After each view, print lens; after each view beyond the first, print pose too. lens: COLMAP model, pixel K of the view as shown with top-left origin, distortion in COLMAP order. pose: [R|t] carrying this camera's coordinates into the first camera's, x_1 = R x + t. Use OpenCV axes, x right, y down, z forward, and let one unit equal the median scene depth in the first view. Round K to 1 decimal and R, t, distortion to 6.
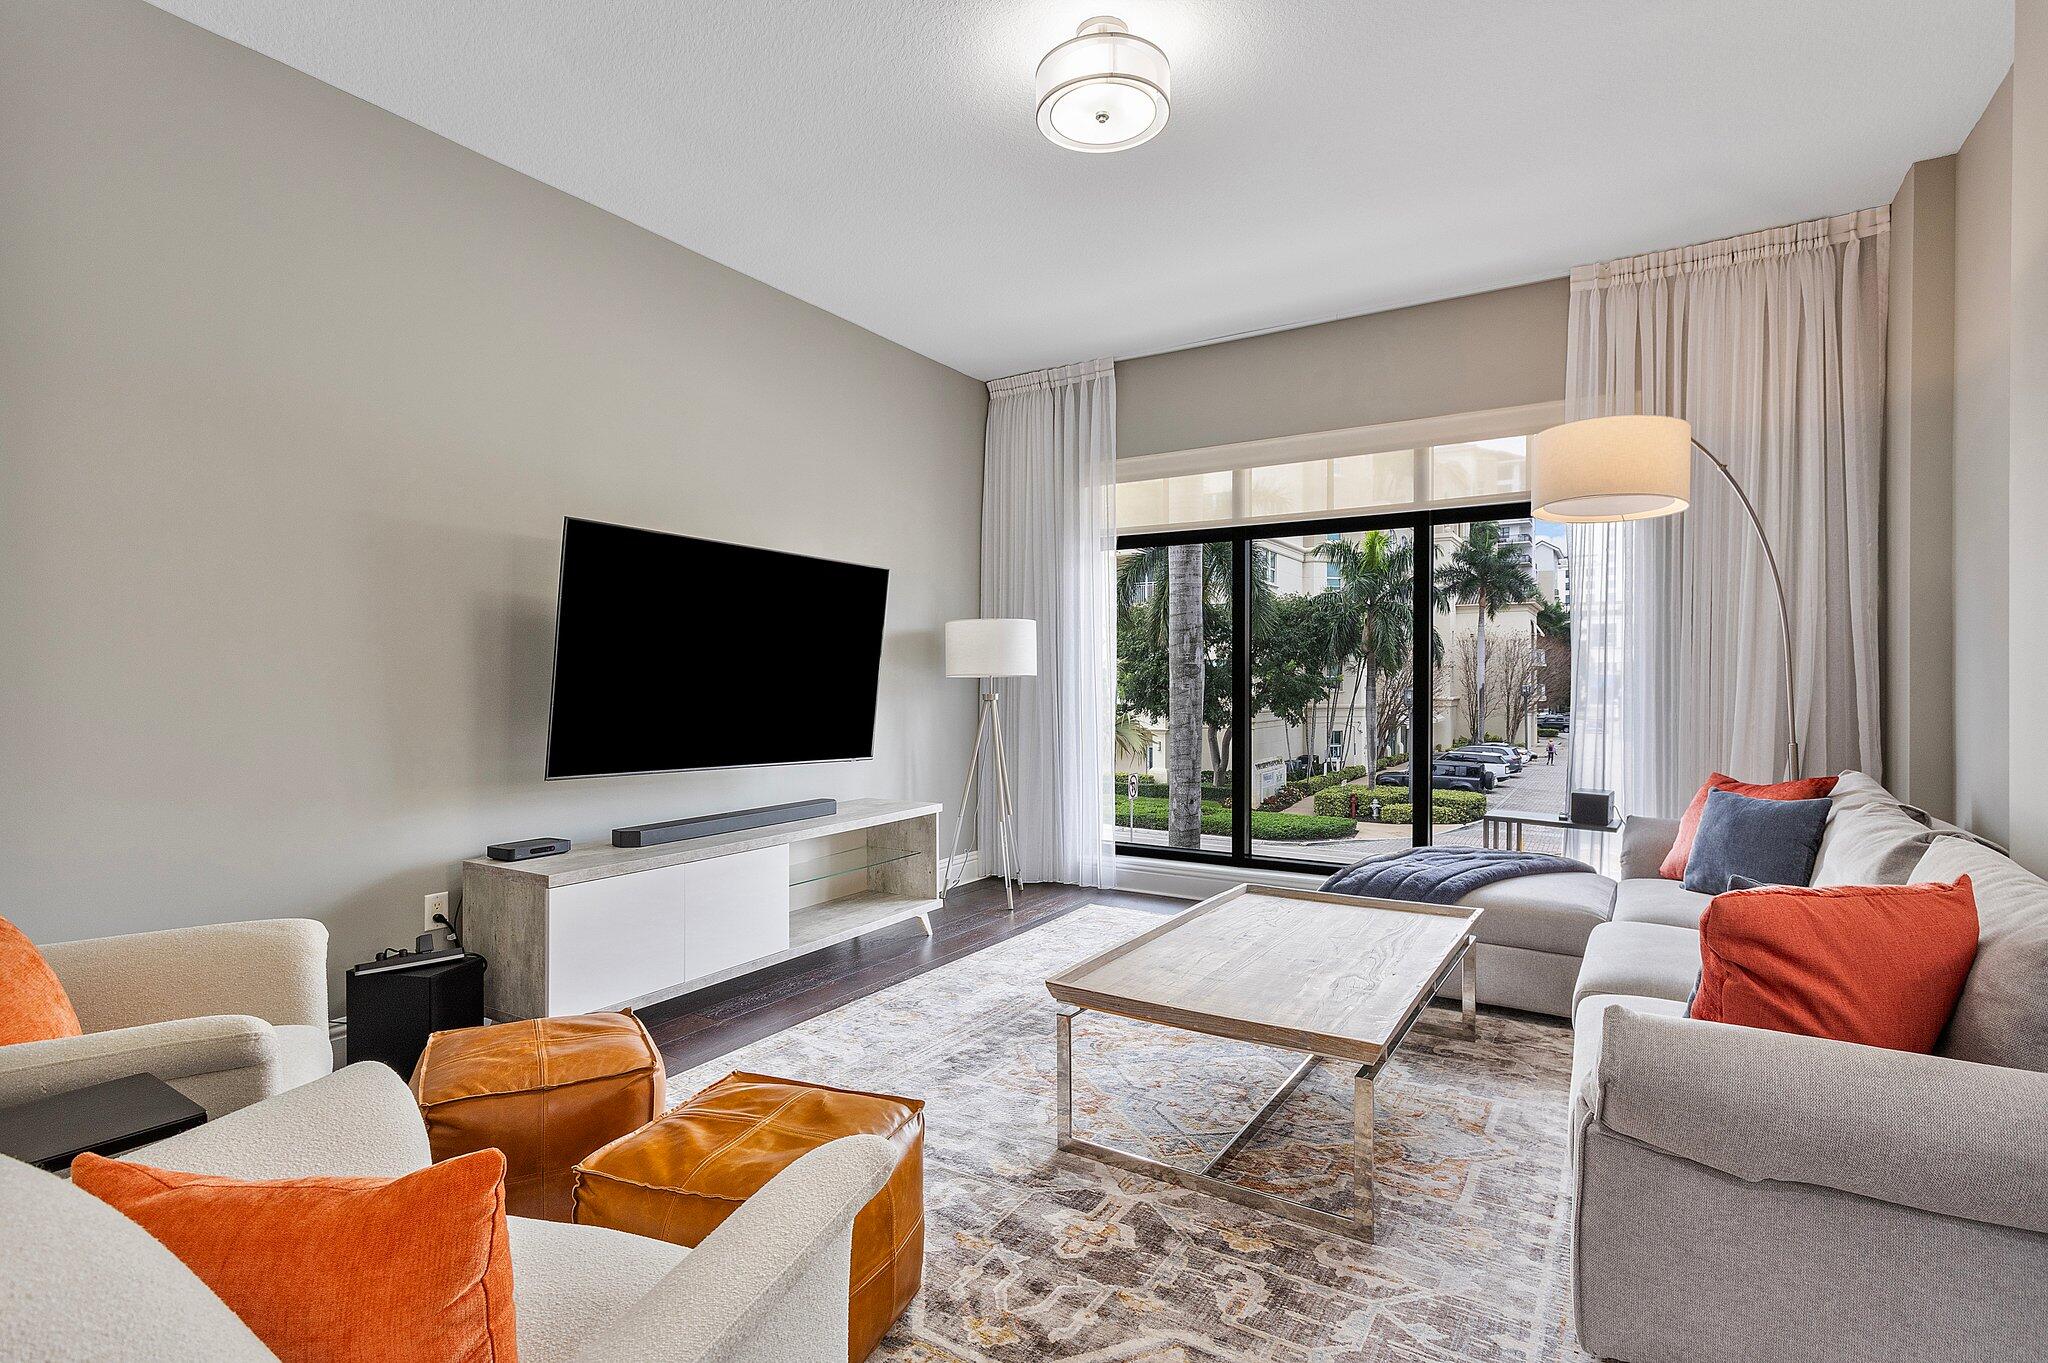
lens RADIAL K [[988.9, 0, 1054.0], [0, 988.9, 690.9], [0, 0, 1]] dist [0.001404, 0.002298]
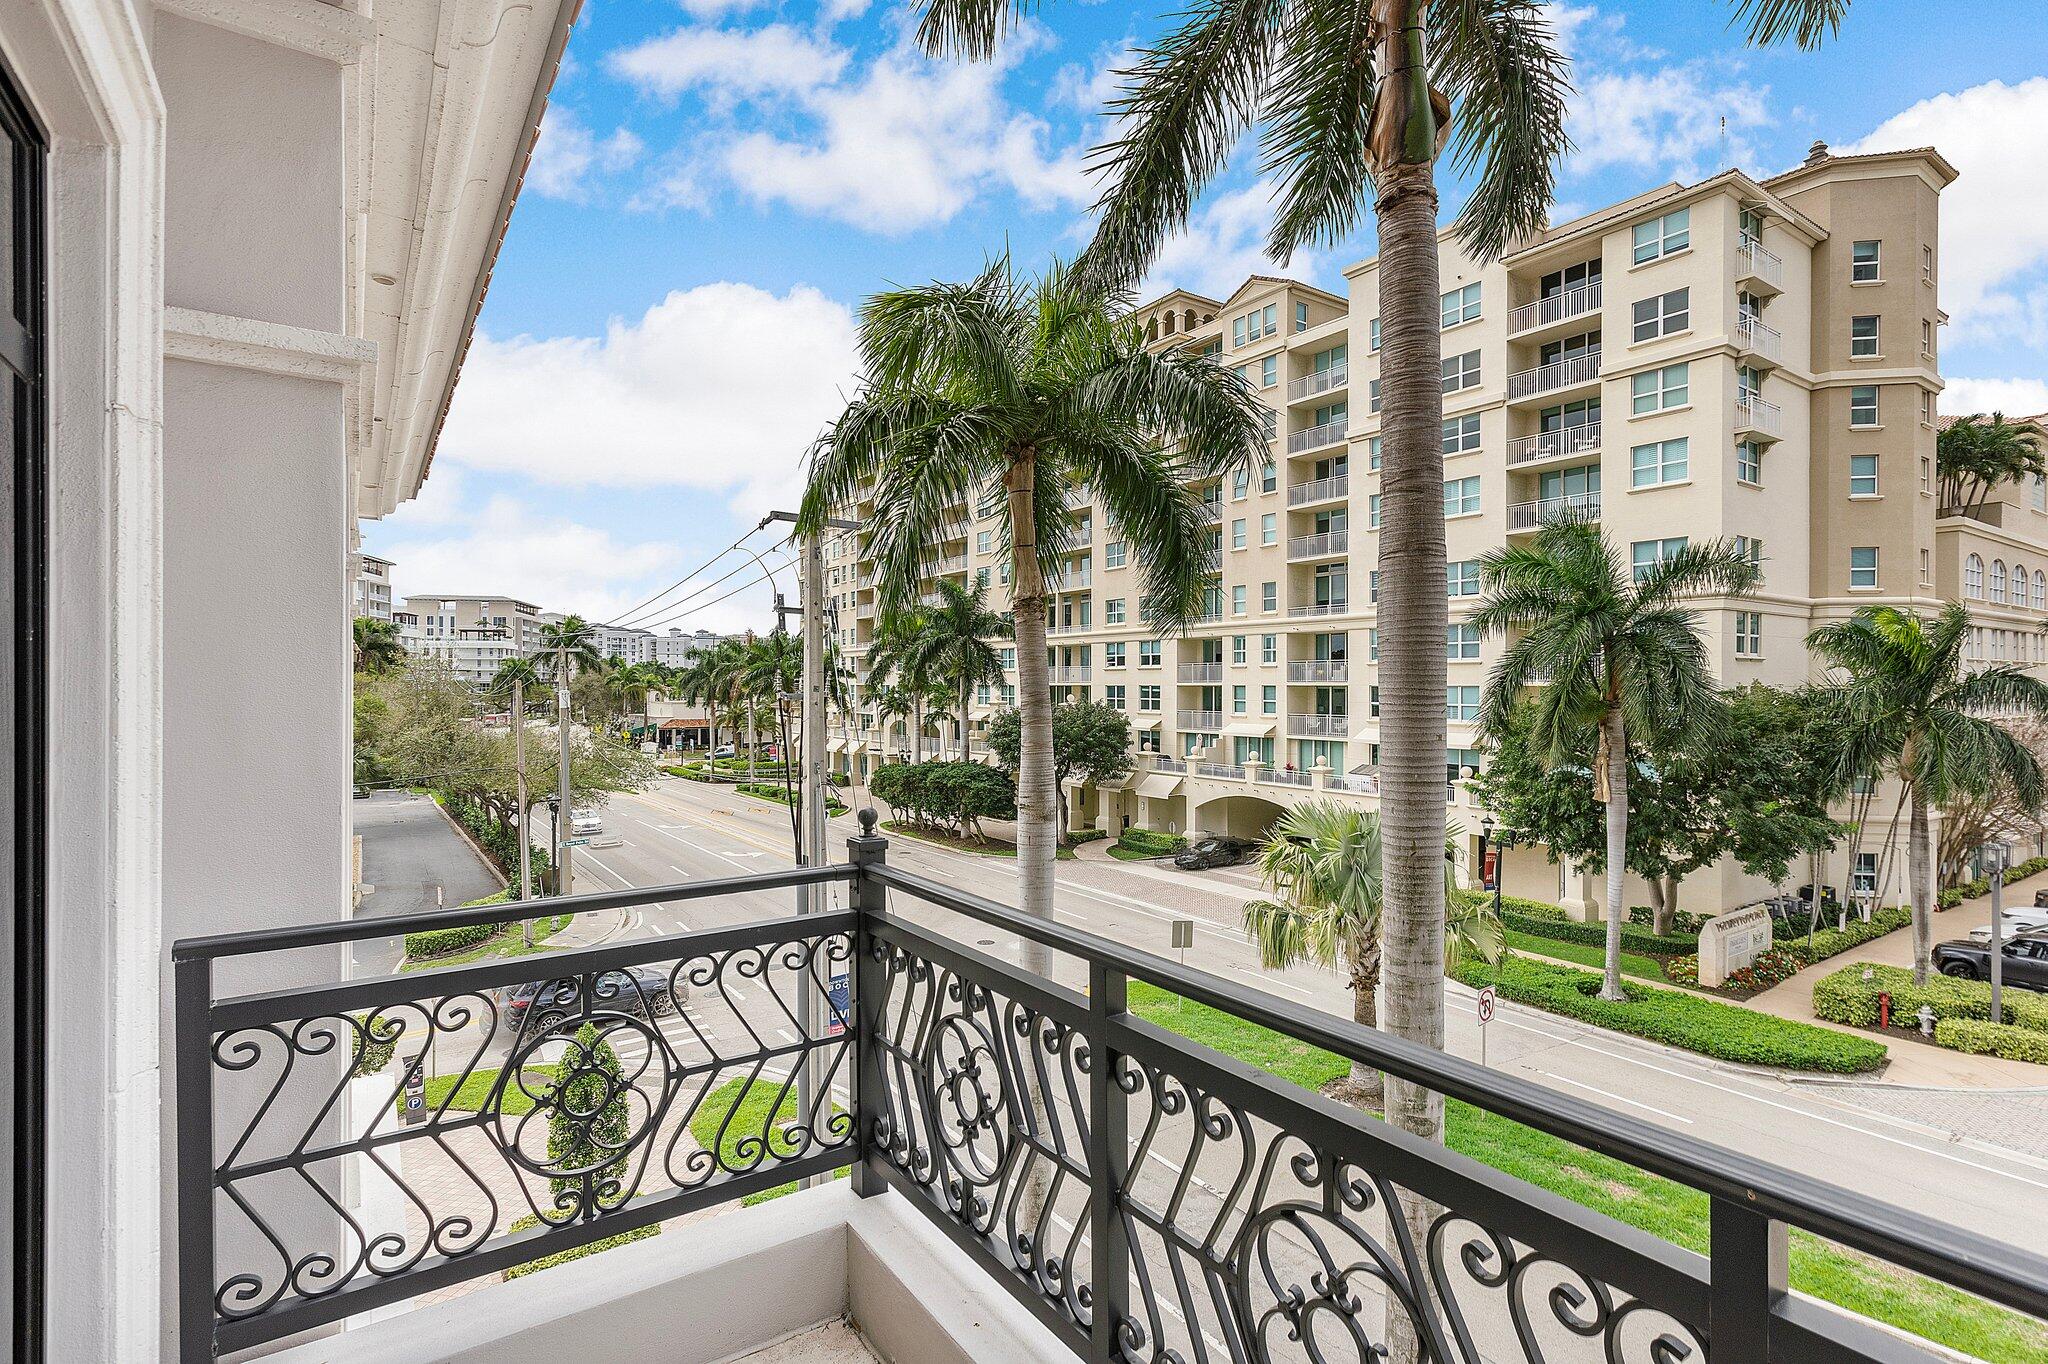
lens RADIAL K [[988.9, 0, 1034.9], [0, 988.9, 682.6], [0, 0, 1]] dist [0.001404, 0.002298]
pose [[0.903679, 0.001267, -0.428209, 0.067571], [-0.004993, 0.999959, -0.007578, -0.103369], [0.428182, 0.008986, 0.903648, 0.131860]]
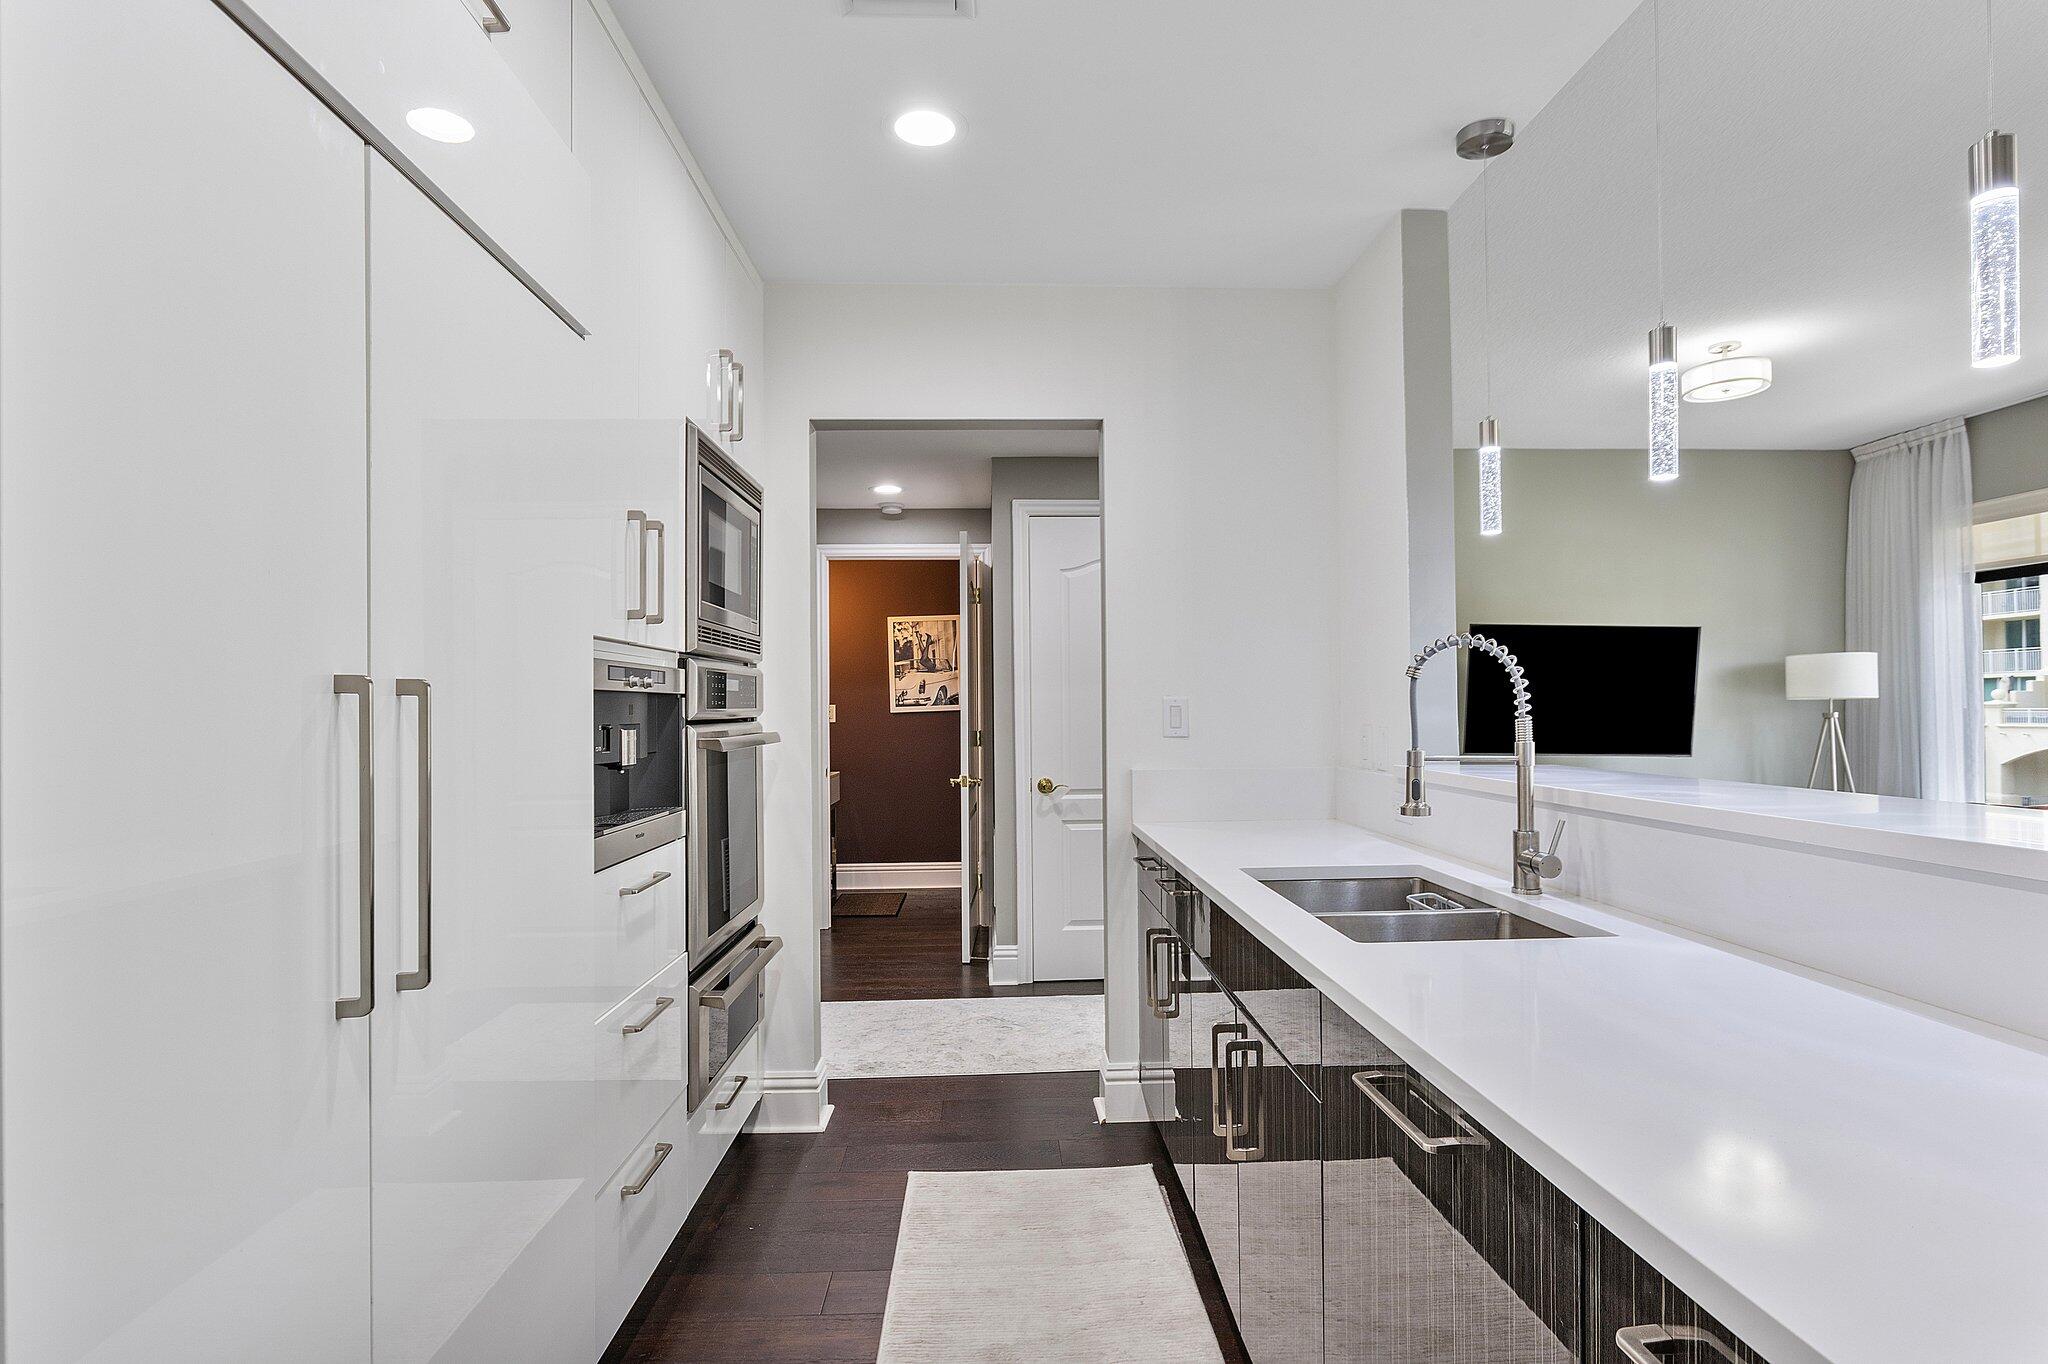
lens RADIAL K [[1055.7, 0, 1017.3], [0, 1055.7, 688.8], [0, 0, 1]] dist [-0.004142, 0.002526]
pose [[0.543410, -0.015607, -0.839322, 0.071240], [-0.002124, 0.999798, -0.019967, 0.000106], [0.839465, 0.012633, 0.543268, -0.082675]]
